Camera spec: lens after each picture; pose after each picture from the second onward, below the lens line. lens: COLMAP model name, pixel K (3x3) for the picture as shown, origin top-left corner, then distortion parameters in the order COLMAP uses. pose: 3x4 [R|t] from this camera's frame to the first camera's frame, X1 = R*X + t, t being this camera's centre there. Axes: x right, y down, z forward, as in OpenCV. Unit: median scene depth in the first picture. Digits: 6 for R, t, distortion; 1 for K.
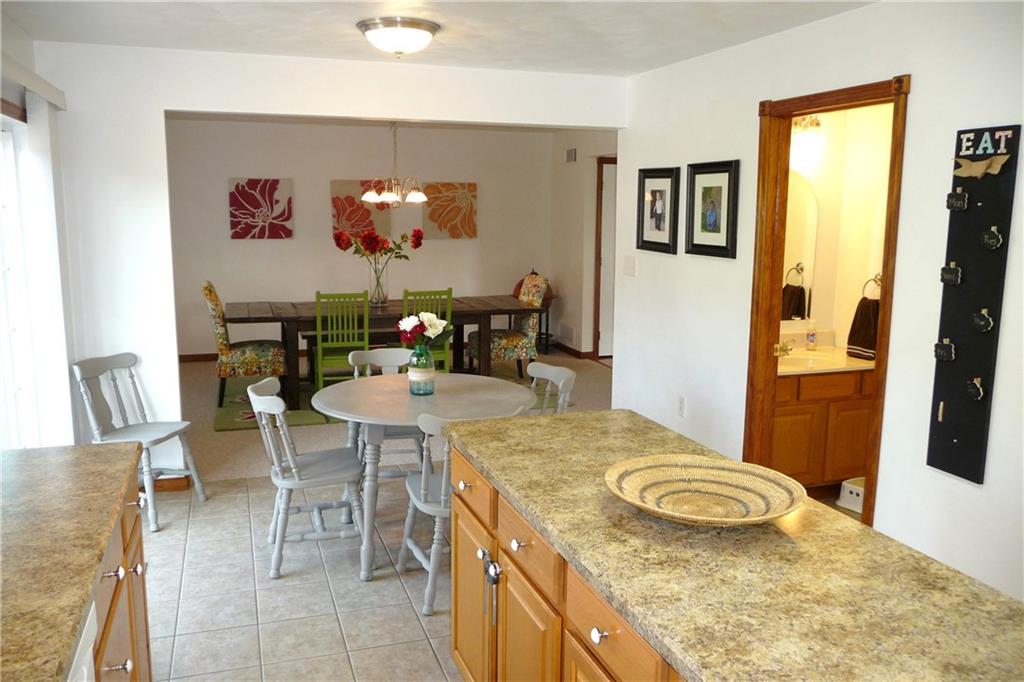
lens RADIAL K [[822.9, 0, 510.5], [0, 822.9, 342.2], [0, 0, 1]] dist [-0.029637, 0.003771]
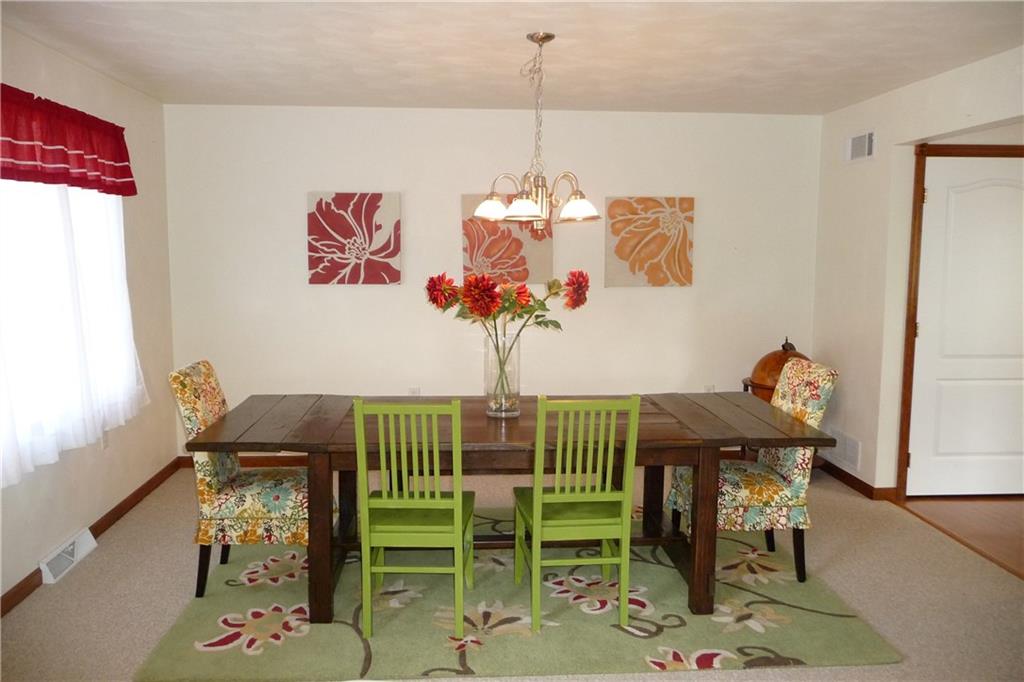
lens RADIAL K [[822.9, 0, 506.8], [0, 822.9, 338.0], [0, 0, 1]] dist [-0.029637, 0.003771]
pose [[0.967024, 0.024814, -0.253474, -0.019982], [-0.038366, 0.998078, -0.048662, -0.056811], [0.251780, 0.056782, 0.966117, 0.405872]]
